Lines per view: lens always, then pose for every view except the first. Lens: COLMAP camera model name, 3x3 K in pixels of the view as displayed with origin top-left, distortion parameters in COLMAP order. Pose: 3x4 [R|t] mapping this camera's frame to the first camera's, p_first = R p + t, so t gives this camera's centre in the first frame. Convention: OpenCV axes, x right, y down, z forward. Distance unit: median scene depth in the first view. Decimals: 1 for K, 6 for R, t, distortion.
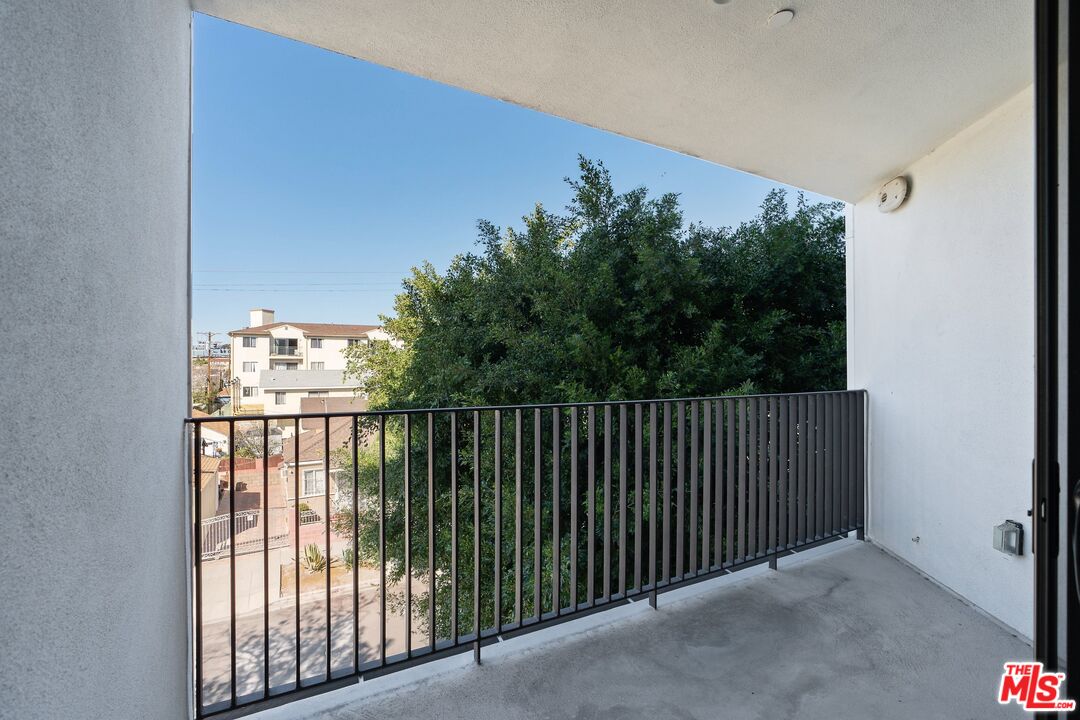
lens RADIAL K [[477.1, 0, 538.3], [0, 477.1, 364.9], [0, 0, 1]] dist [-0.015179, 0.002440]
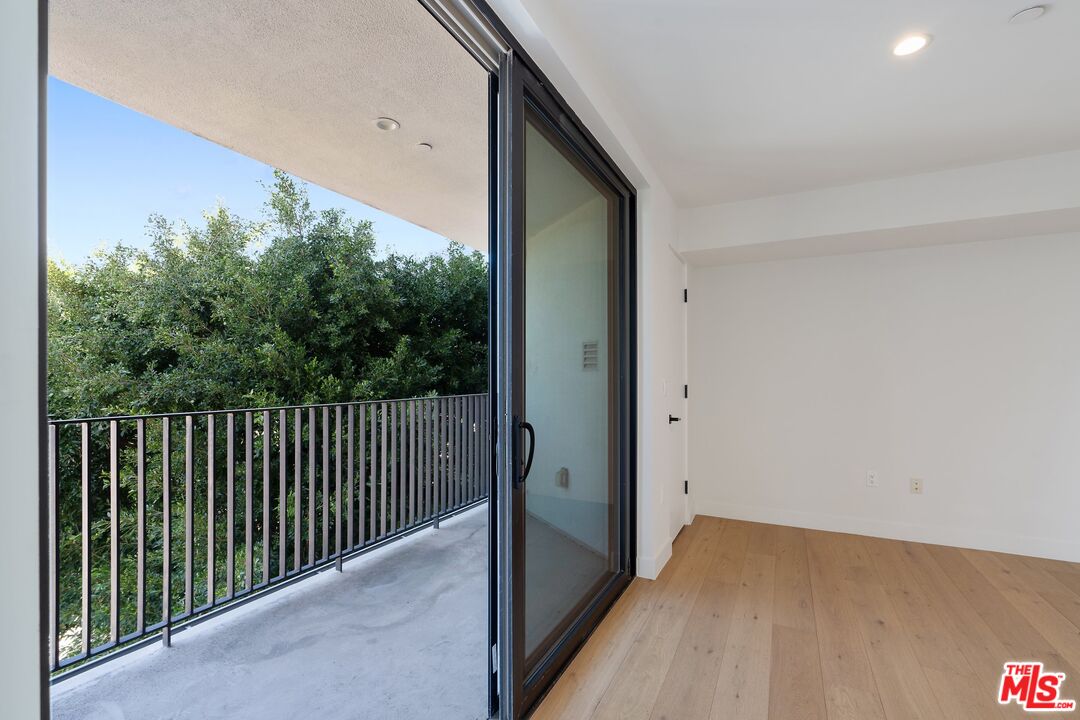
lens RADIAL K [[477.1, 0, 536.3], [0, 477.1, 368.7], [0, 0, 1]] dist [-0.015179, 0.002440]
pose [[0.826687, 0.005526, 0.562635, -0.014093], [-0.000899, 0.999963, -0.008501, -0.003431], [-0.562661, 0.006521, 0.826662, -0.138888]]
